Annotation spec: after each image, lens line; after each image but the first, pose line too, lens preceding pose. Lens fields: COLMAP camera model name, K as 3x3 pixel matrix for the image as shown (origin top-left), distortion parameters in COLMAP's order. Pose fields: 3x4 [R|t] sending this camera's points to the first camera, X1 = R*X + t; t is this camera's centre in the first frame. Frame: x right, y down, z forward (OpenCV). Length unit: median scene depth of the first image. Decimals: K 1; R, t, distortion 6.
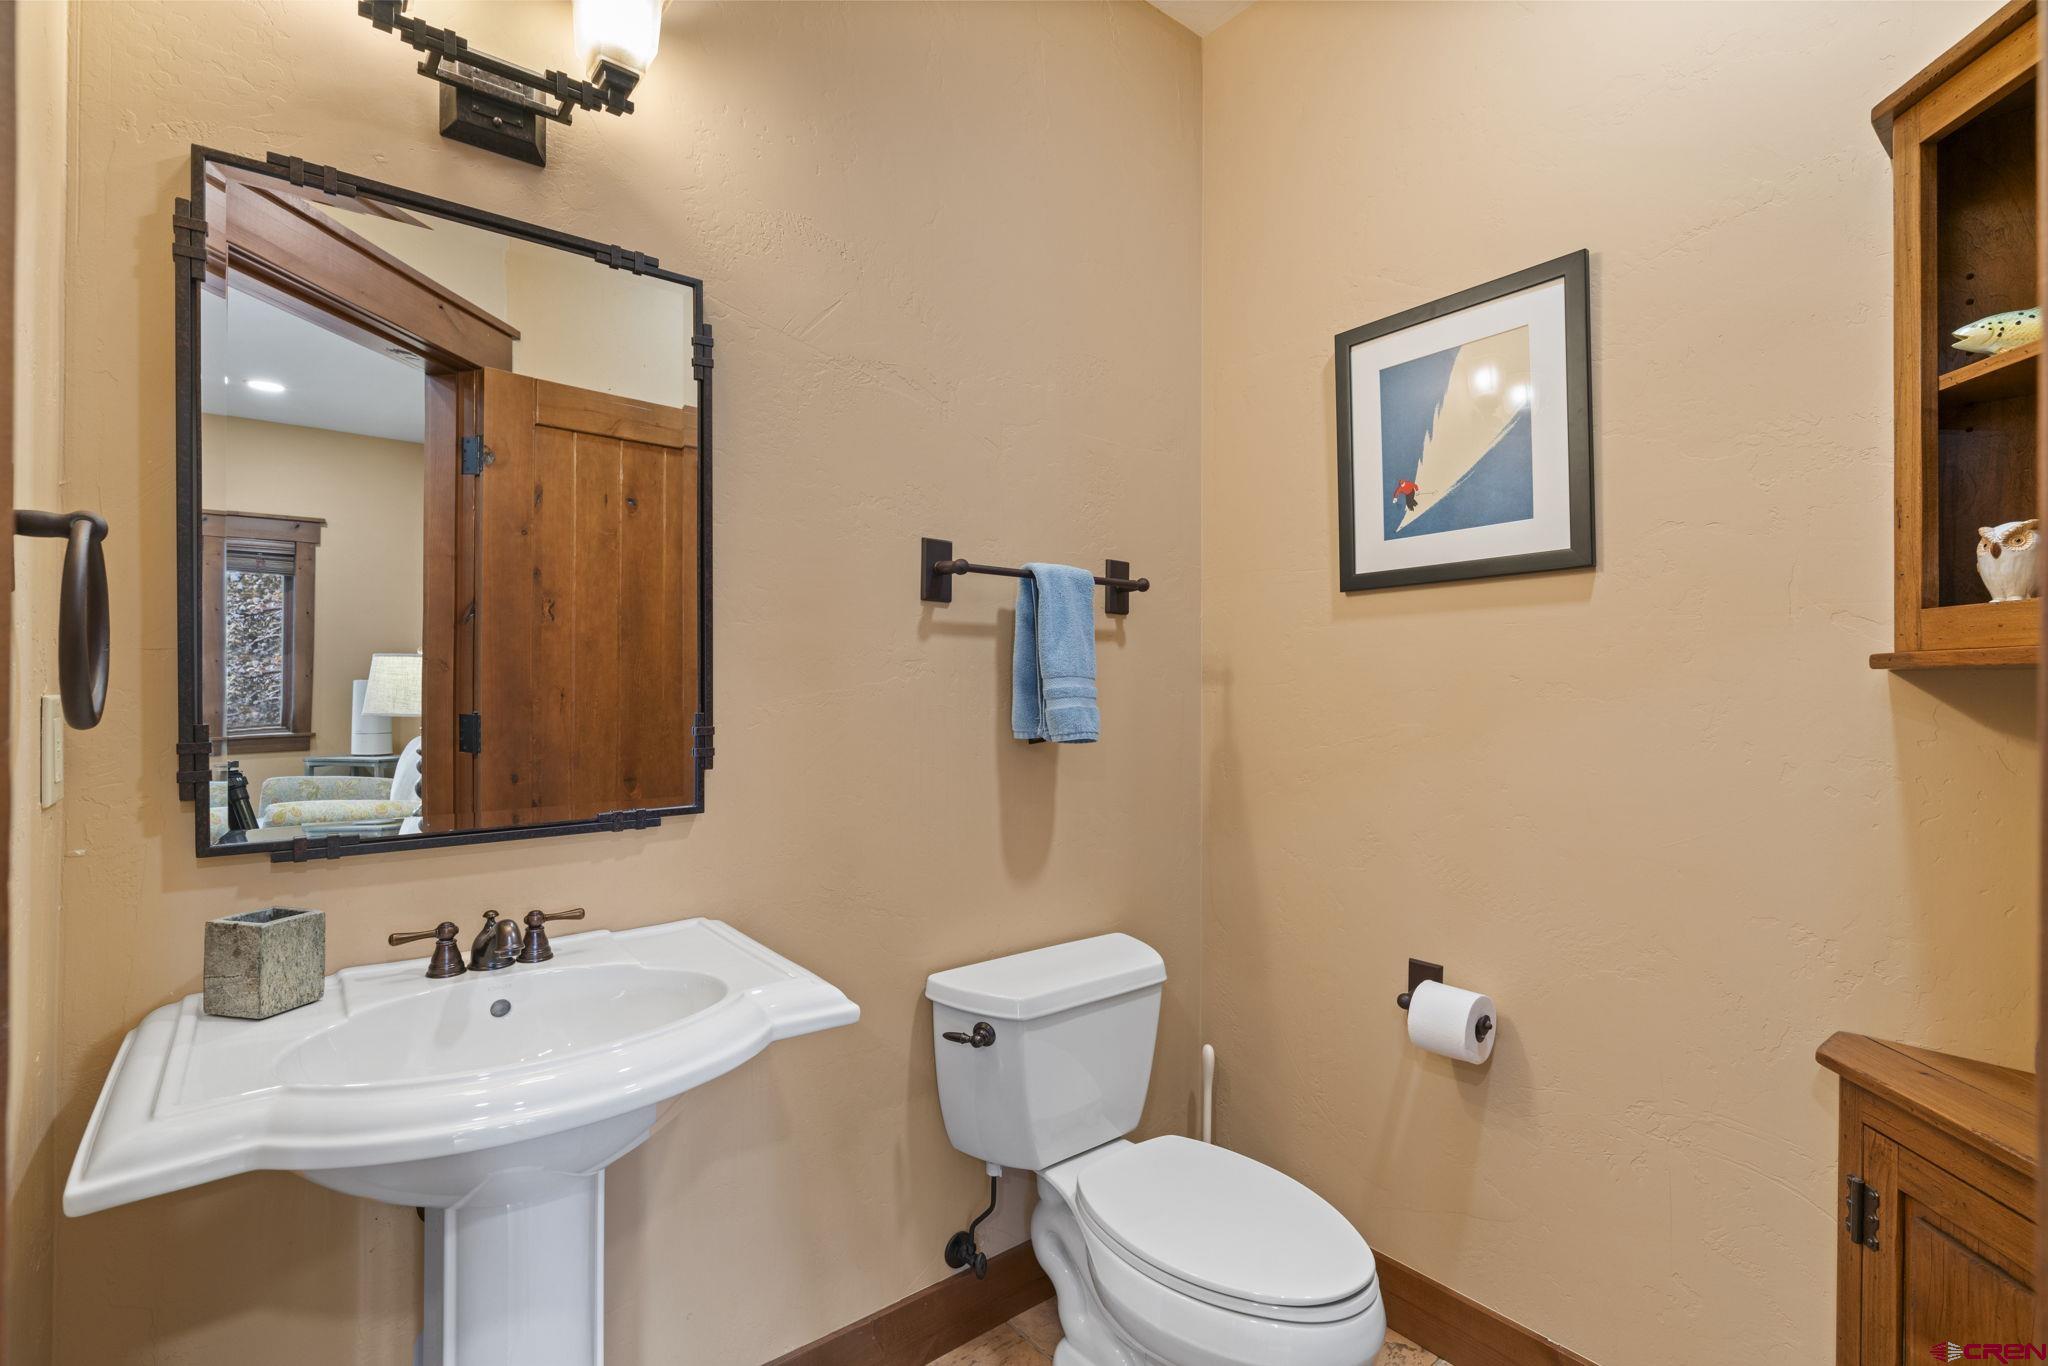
lens RADIAL K [[953.0, 0, 1017.8], [0, 953.0, 677.0], [0, 0, 1]] dist [-0.003868, 0.000045]
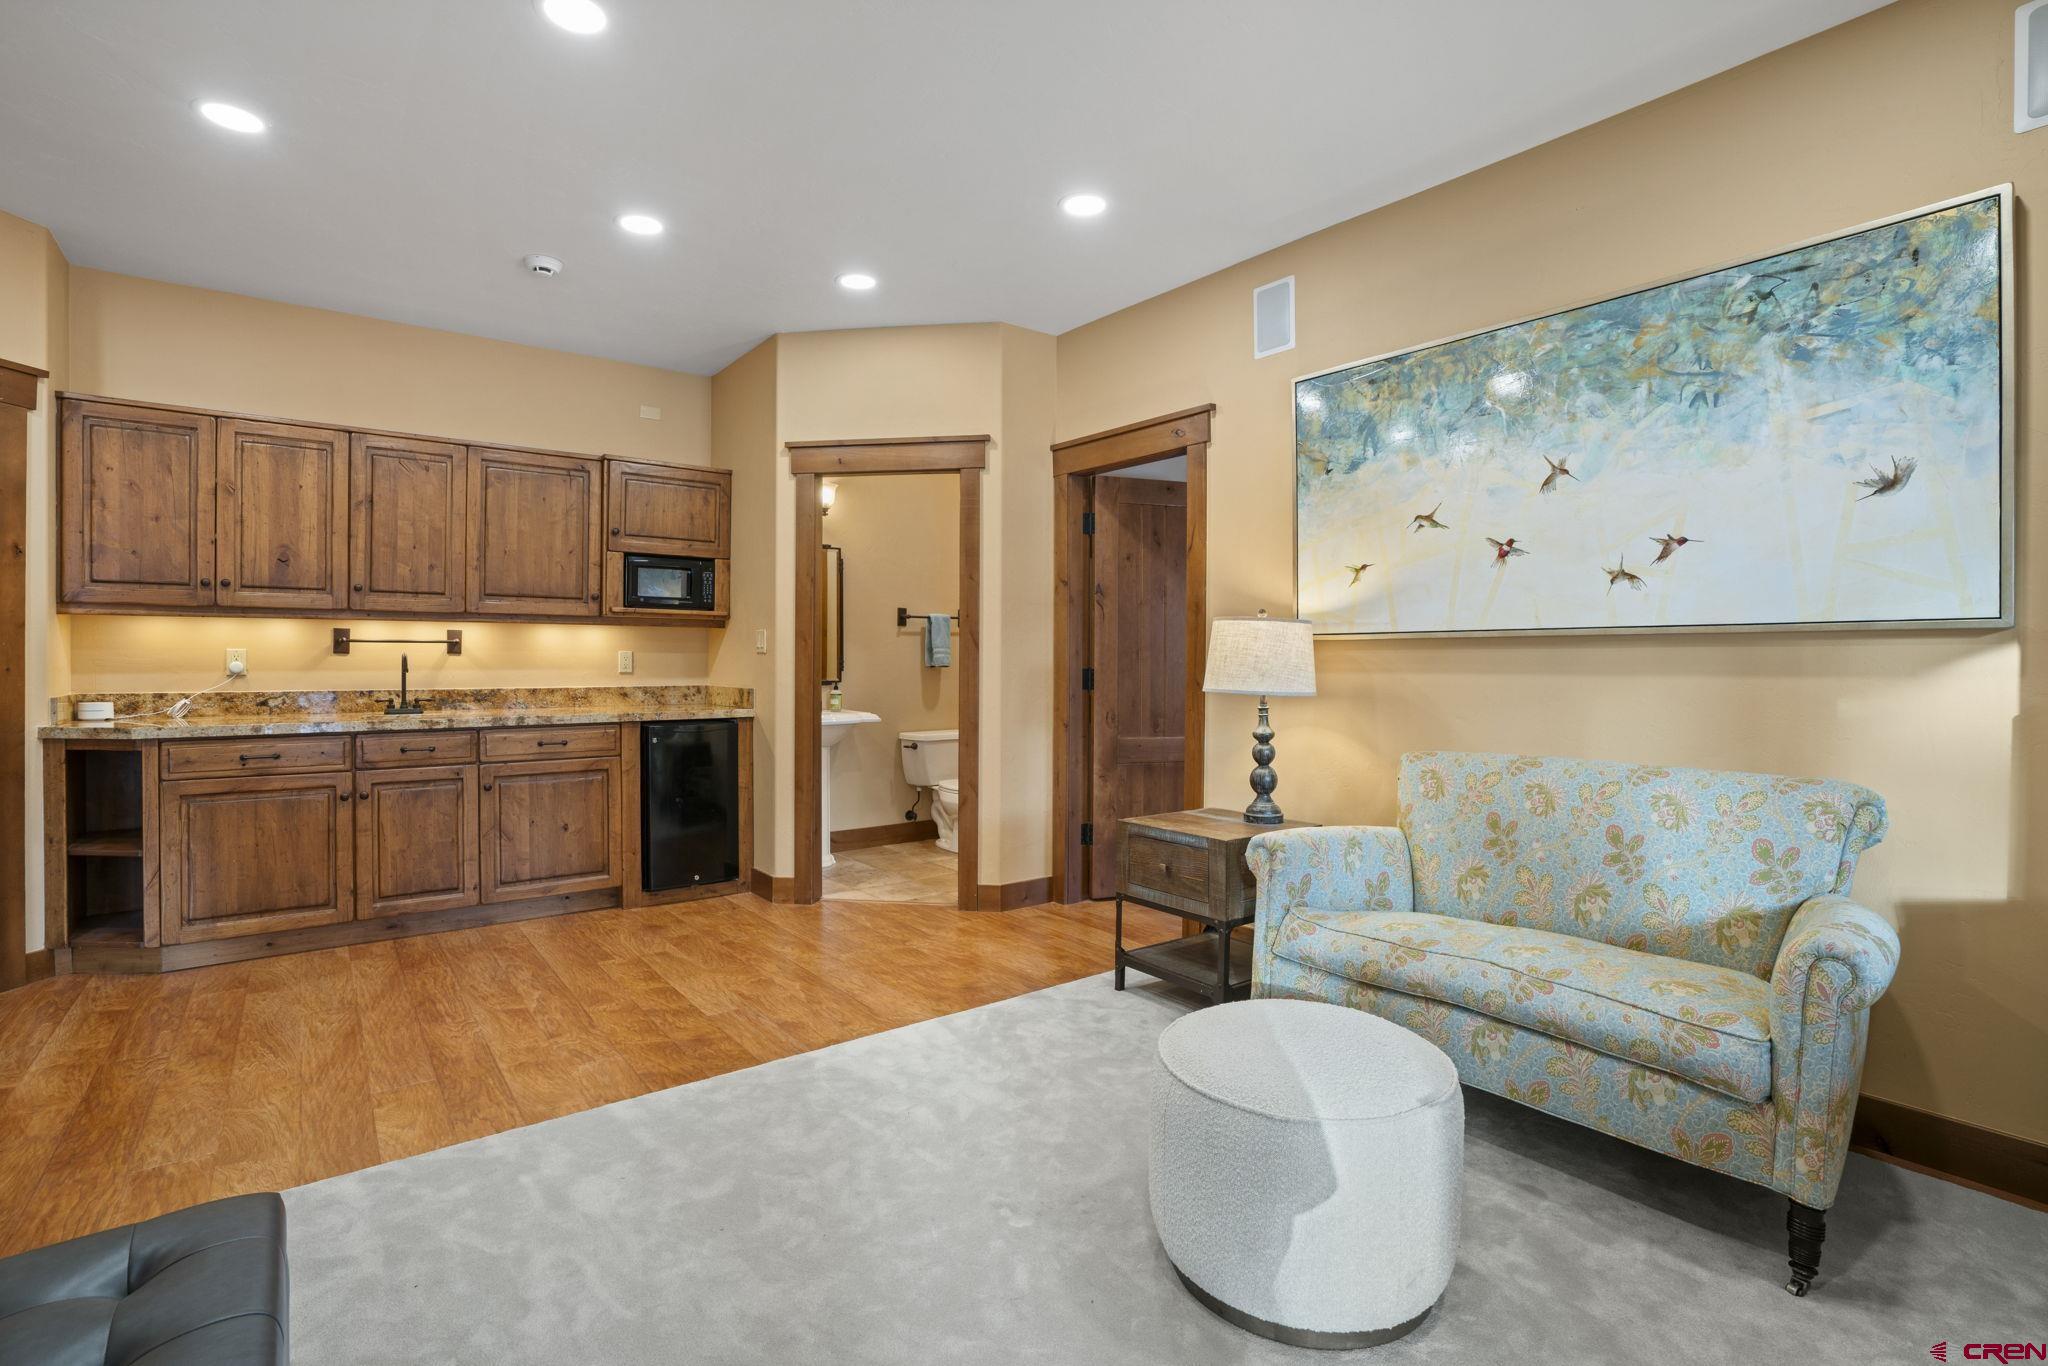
lens RADIAL K [[991.5, 0, 1019.9], [0, 991.5, 664.4], [0, 0, 1]] dist [-0.073865, 0.041744]
pose [[0.999664, 0.001591, -0.025872, 0.451228], [-0.001167, 0.999865, 0.016419, 0.002153], [0.025895, -0.016383, 0.999530, -2.683560]]
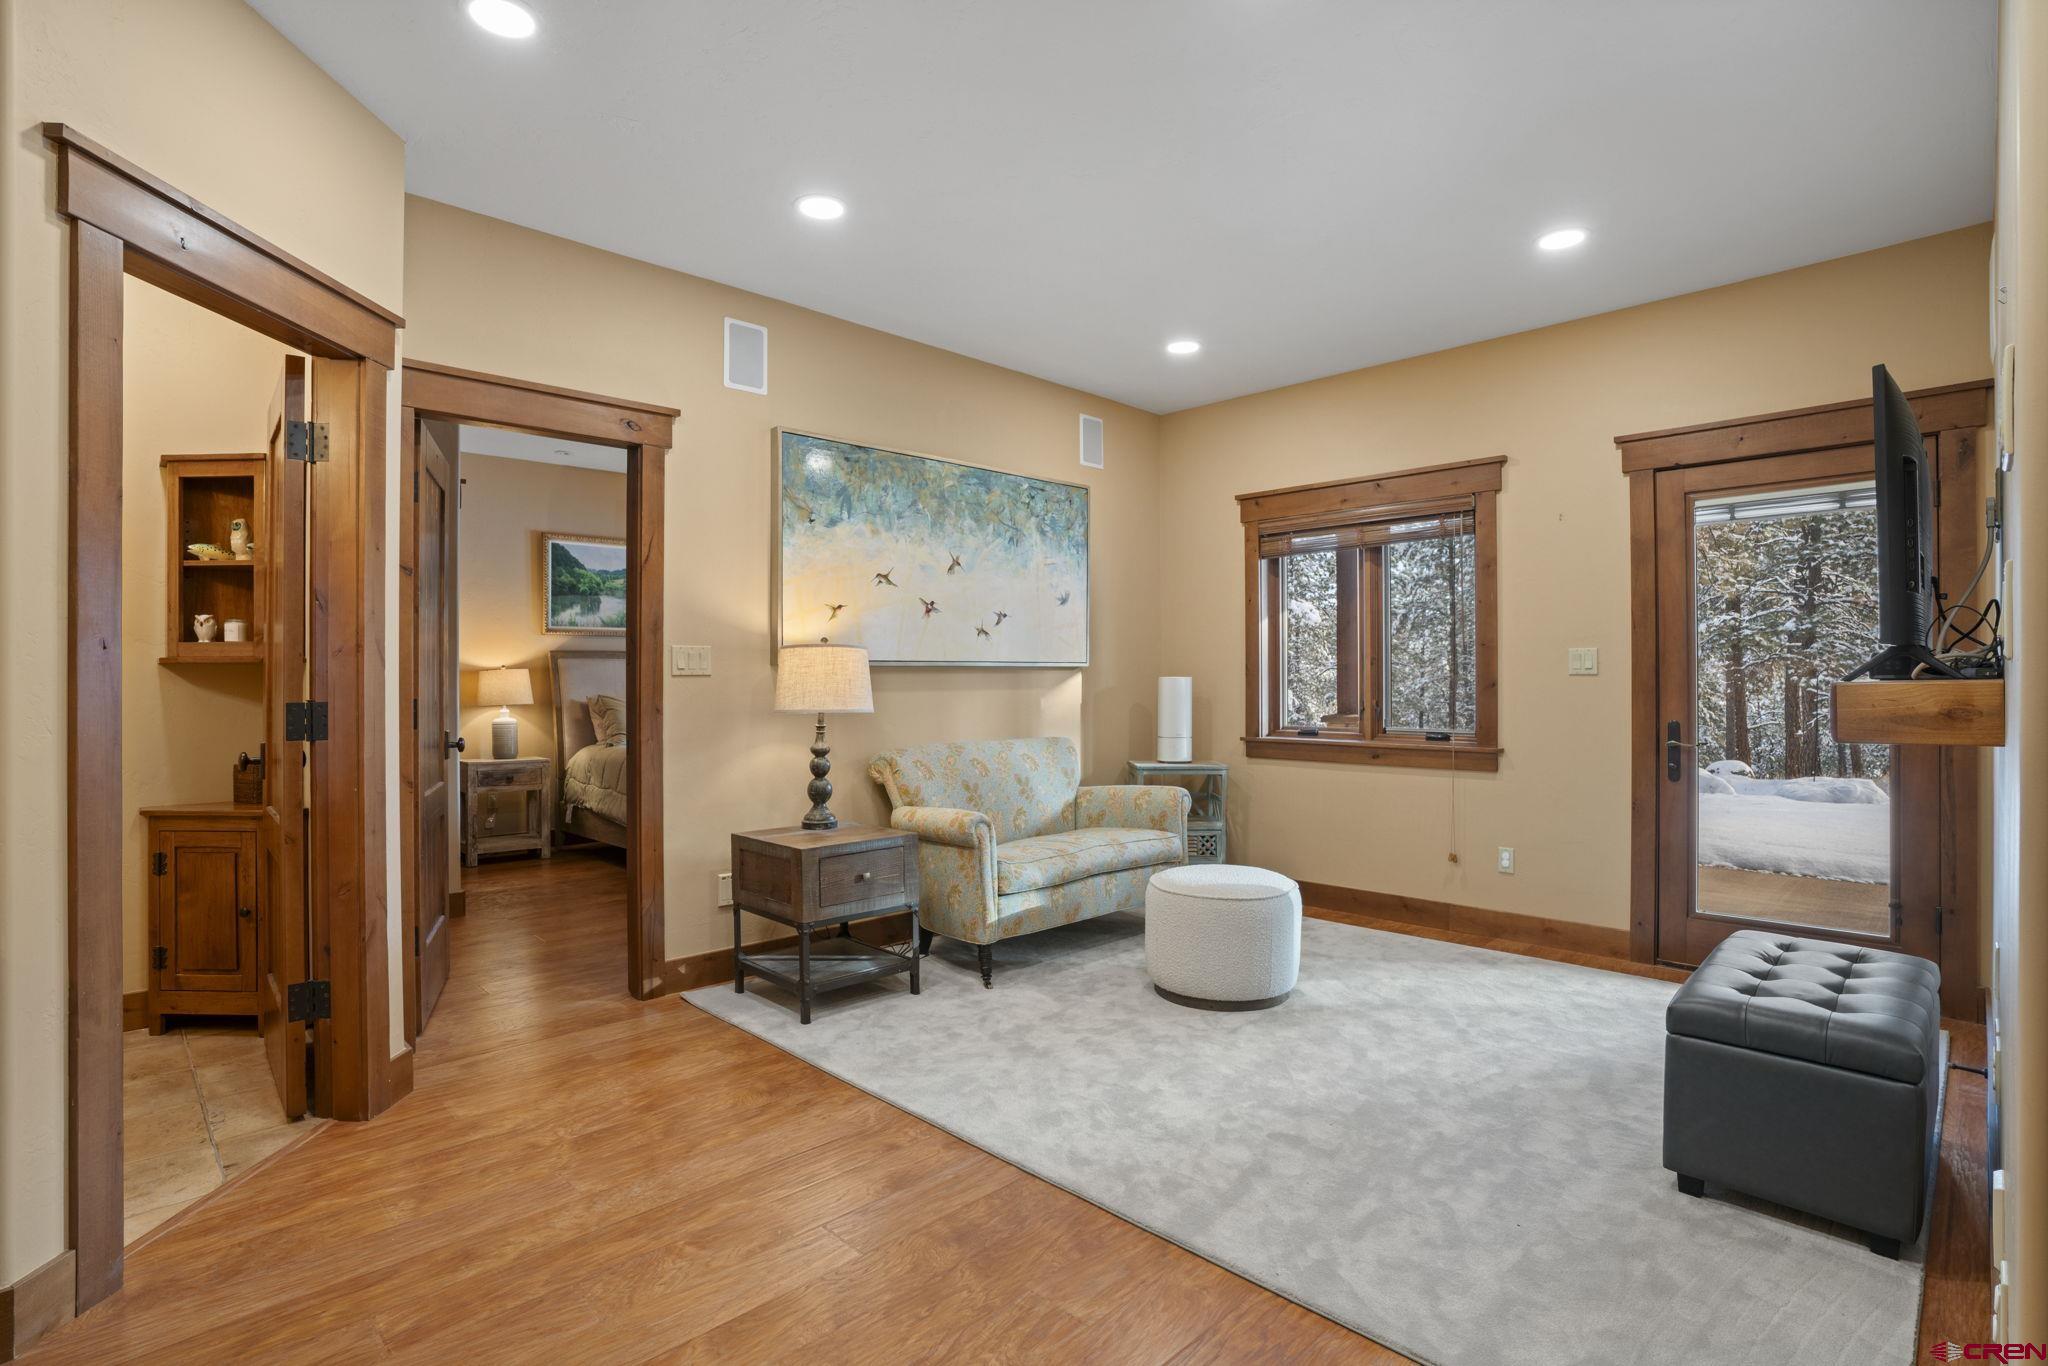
lens RADIAL K [[996.2, 0, 1024.0], [0, 996.2, 683.0], [0, 0, 1]] dist [-0.038195, 0.000438]
pose [[-0.106517, -0.003091, 0.994306, -1.478119], [-0.005824, 0.999980, 0.002485, 0.018638], [-0.994294, -0.005526, -0.106533, -0.810634]]
